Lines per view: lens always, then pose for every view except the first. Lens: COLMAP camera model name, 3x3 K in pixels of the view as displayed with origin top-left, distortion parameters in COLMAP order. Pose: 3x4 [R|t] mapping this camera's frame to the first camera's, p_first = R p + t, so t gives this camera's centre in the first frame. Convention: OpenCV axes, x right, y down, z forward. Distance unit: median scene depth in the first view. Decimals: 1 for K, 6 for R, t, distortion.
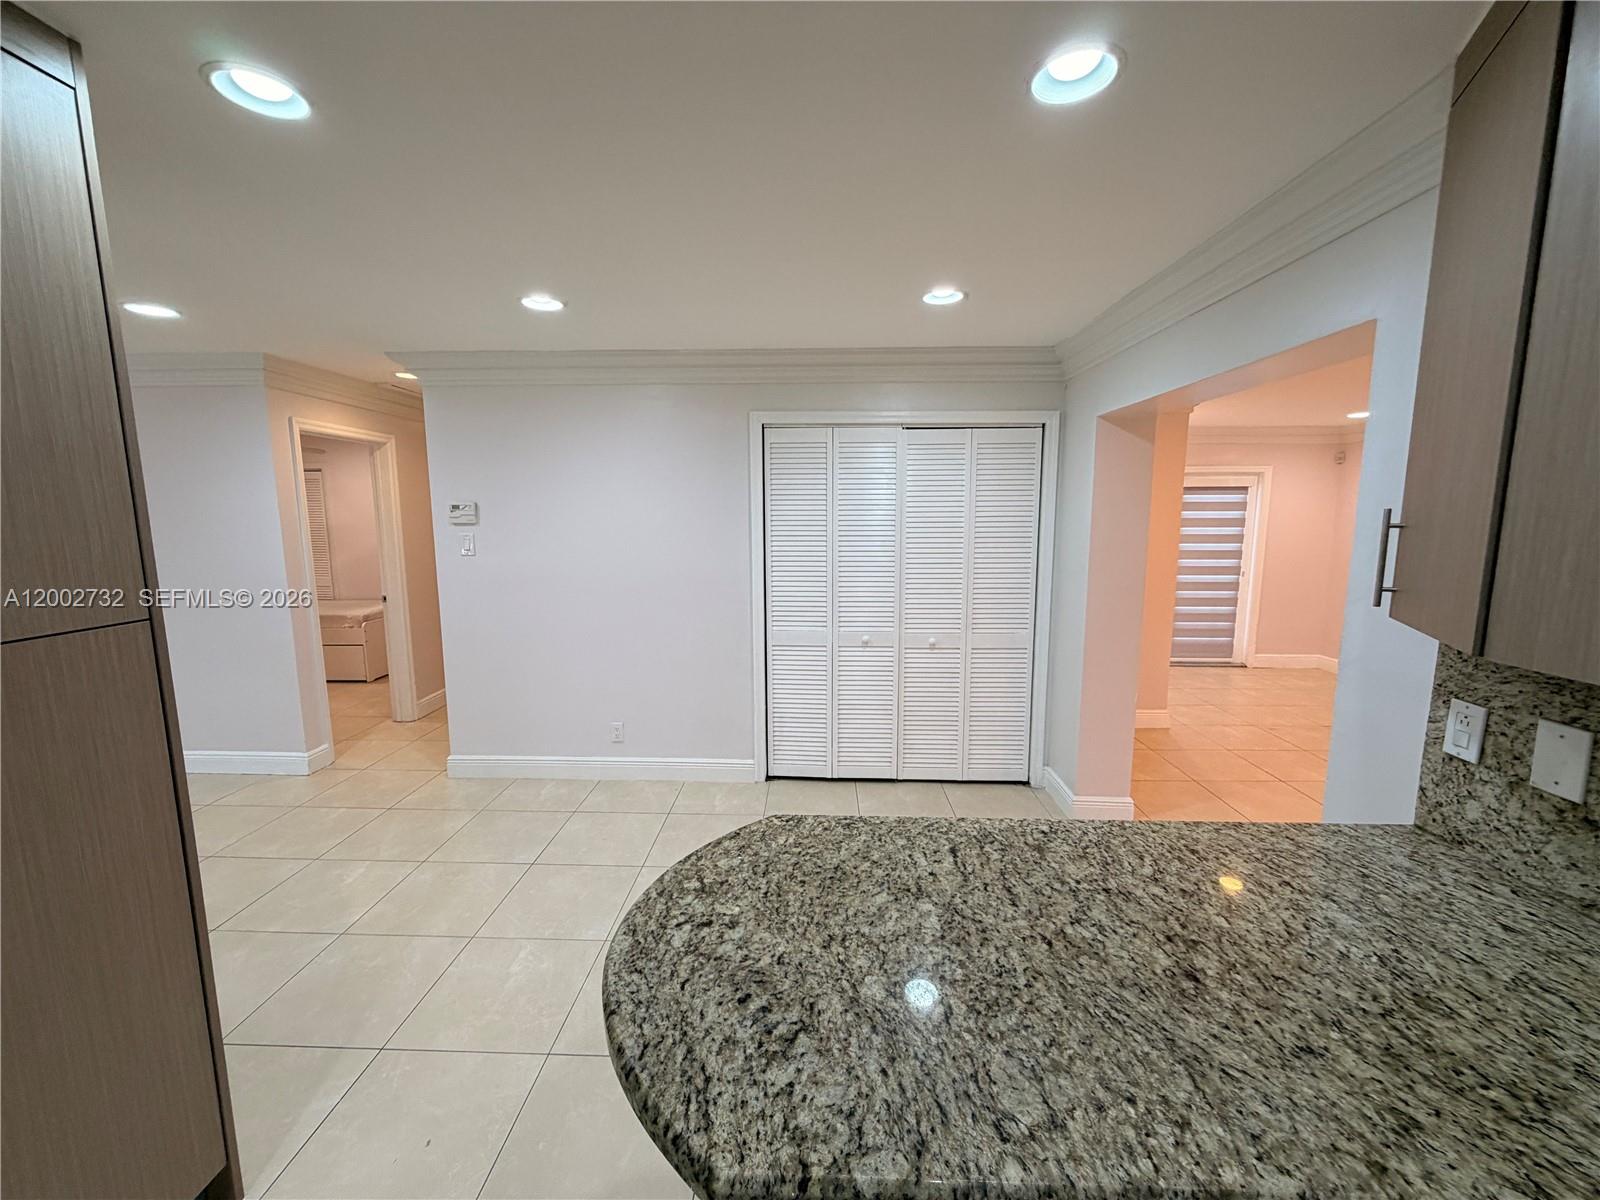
lens RADIAL K [[640.8, 0, 800.0], [0, 640.8, 600.0], [0, 0, 1]] dist [-0.000832, -0.000039]
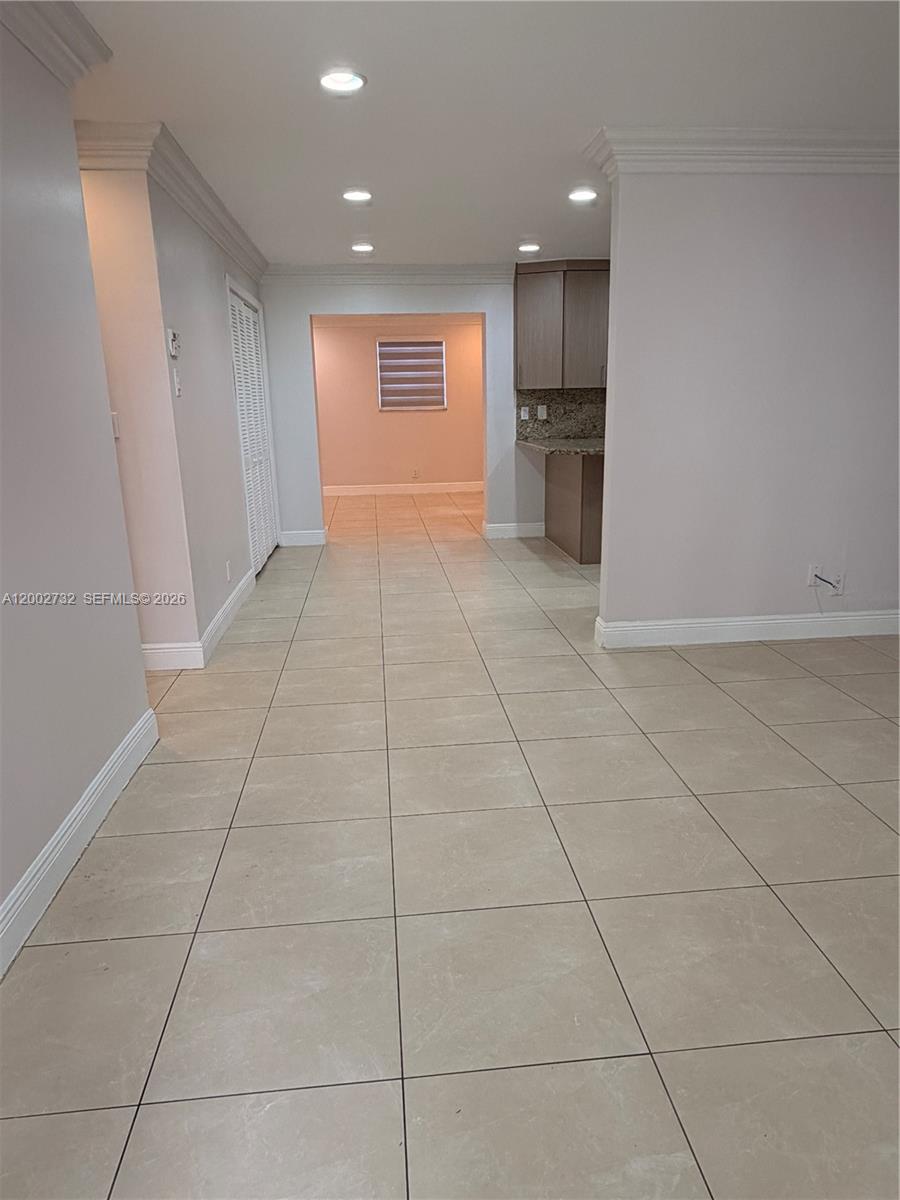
lens RADIAL K [[782.4, 0, 450.0], [0, 782.4, 600.0], [0, 0, 1]] dist [0.002986, 0.001074]
pose [[-0.126007, -0.247451, 0.960672, -5.215070], [0.156945, 0.951222, 0.265603, -0.112569], [-0.979536, 0.184240, -0.081025, 2.487838]]
